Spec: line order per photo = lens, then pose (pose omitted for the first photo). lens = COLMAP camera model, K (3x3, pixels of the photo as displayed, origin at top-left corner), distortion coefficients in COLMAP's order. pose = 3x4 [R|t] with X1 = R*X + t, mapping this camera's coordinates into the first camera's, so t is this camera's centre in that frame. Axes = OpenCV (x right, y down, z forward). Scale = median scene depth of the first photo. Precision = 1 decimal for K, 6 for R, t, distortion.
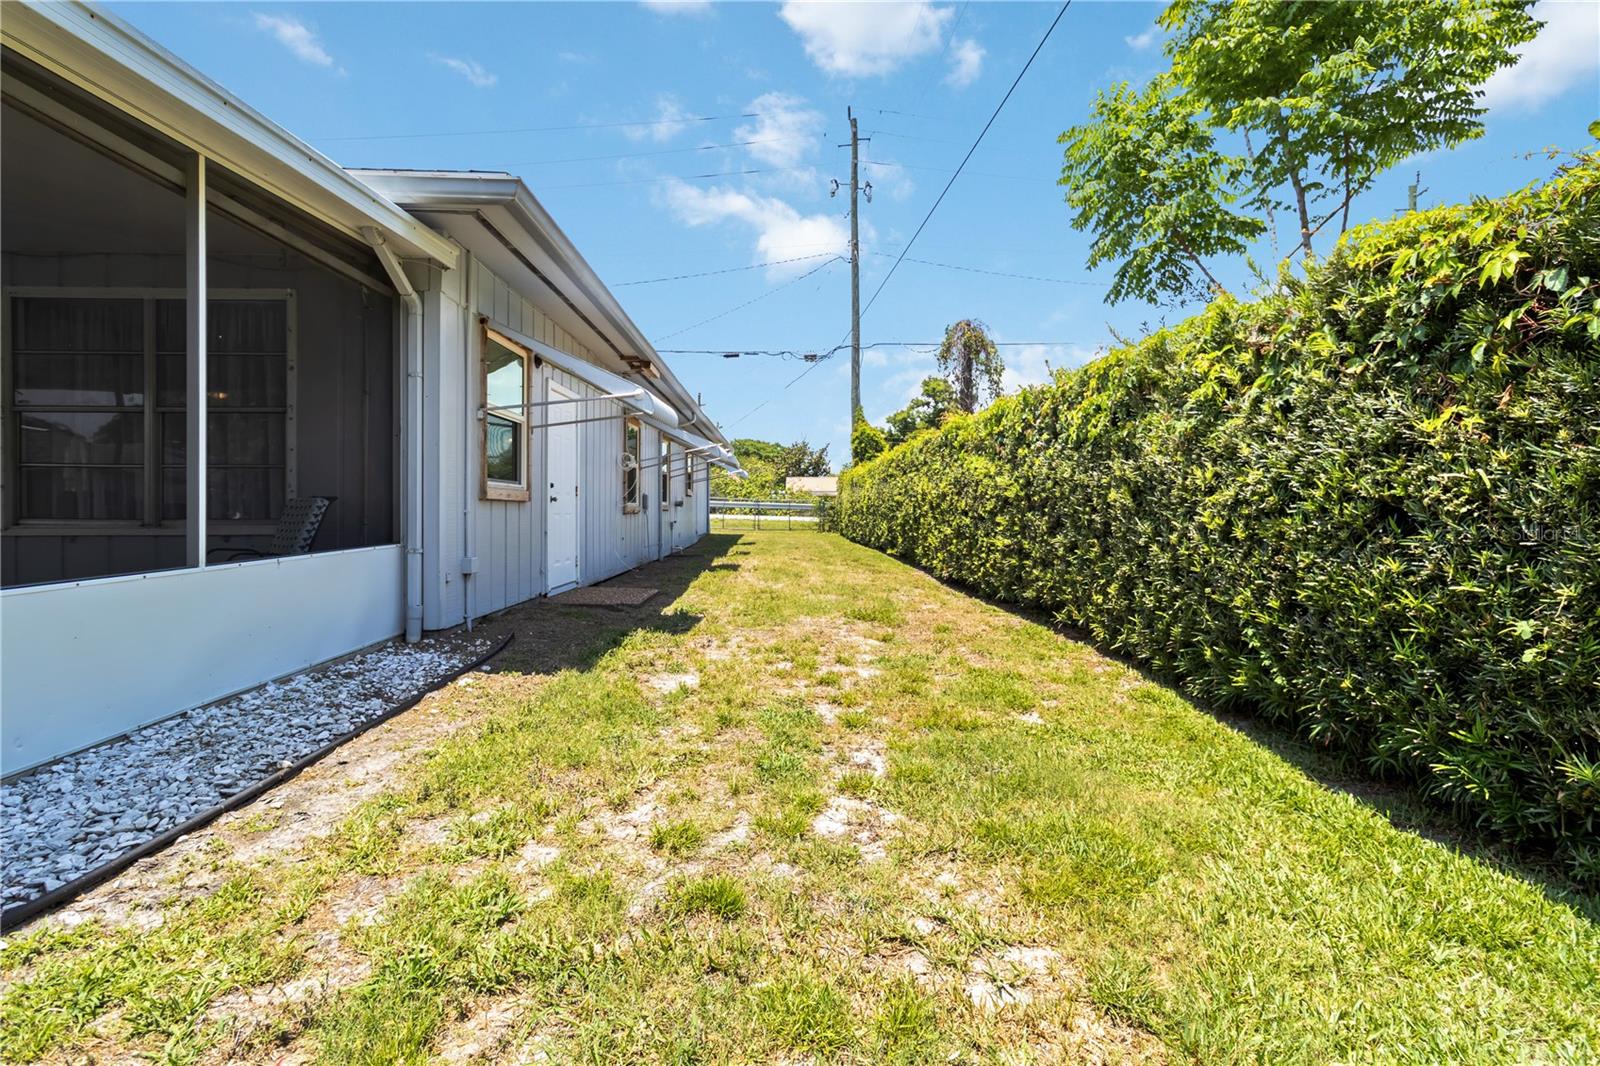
lens RADIAL K [[744.6, 0, 810.8], [0, 744.6, 515.9], [0, 0, 1]] dist [0.002912, -0.000143]
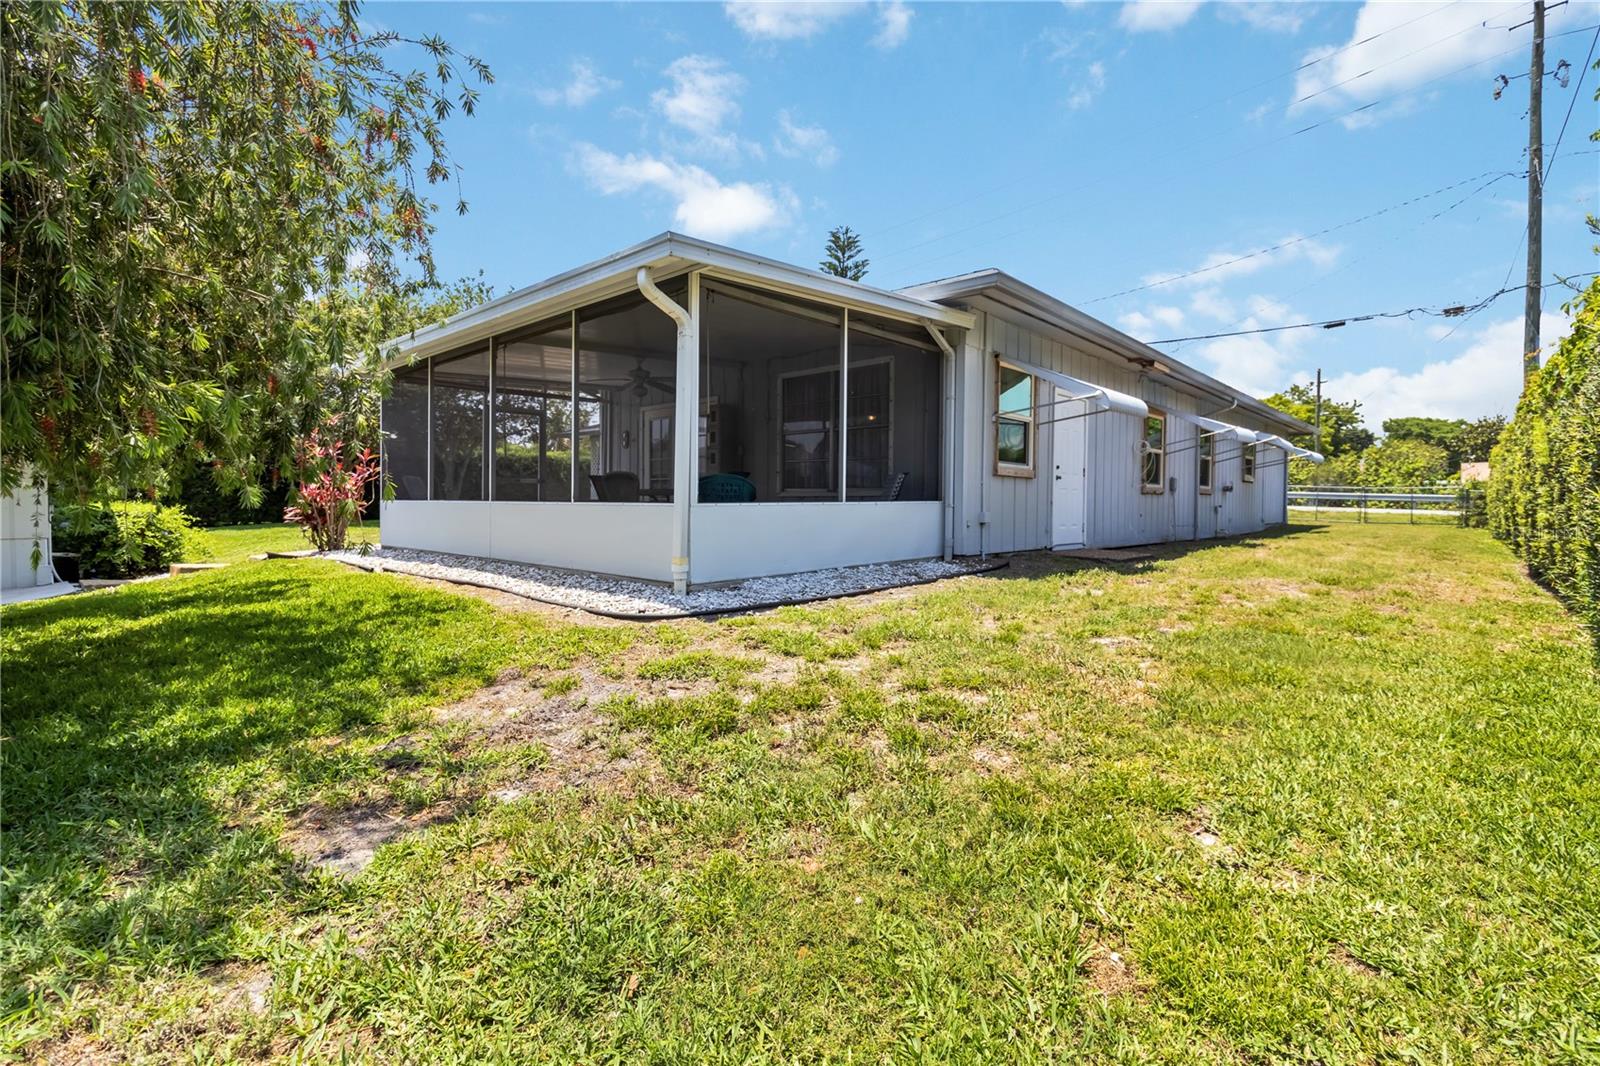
lens RADIAL K [[744.6, 0, 810.4], [0, 744.6, 530.3], [0, 0, 1]] dist [0.002912, -0.000143]
pose [[0.716825, 0.027921, -0.696694, 0.387777], [-0.011829, 0.999541, 0.027887, 0.058726], [0.697152, -0.011749, 0.716827, -0.382946]]
